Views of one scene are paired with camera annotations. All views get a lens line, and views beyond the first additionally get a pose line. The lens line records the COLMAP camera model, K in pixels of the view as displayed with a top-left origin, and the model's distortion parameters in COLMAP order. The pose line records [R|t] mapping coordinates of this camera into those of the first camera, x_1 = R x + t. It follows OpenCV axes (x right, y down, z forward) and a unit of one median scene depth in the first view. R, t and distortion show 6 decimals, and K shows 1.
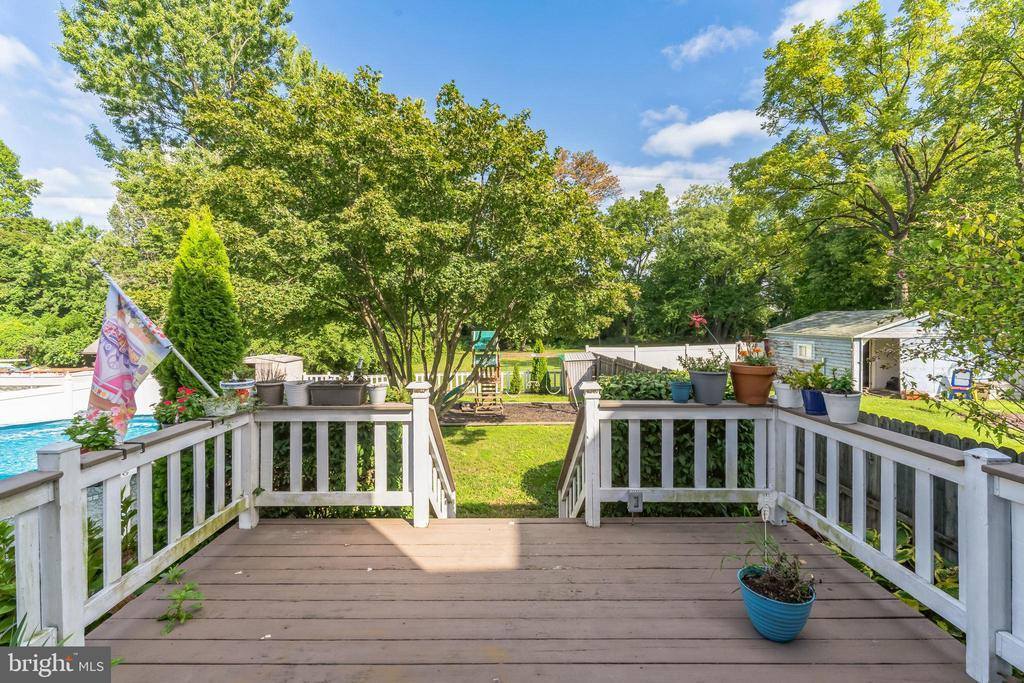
lens RADIAL K [[449.7, 0, 512.0], [0, 449.7, 341.5], [0, 0, 1]] dist [-0.006459, 0.000273]
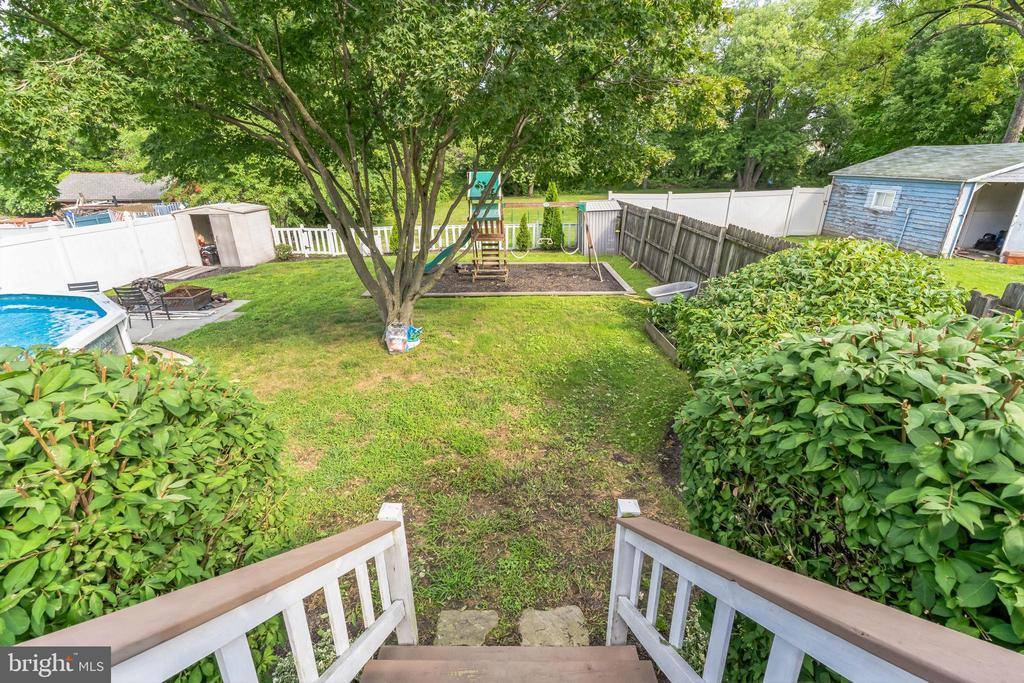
lens RADIAL K [[449.7, 0, 512.0], [0, 449.7, 341.5], [0, 0, 1]] dist [-0.006459, 0.000273]
pose [[0.999912, 0.004551, -0.012478, -0.000947], [-0.000219, 0.944975, 0.327143, 0.000065], [0.013280, -0.327111, 0.944893, 0.139504]]
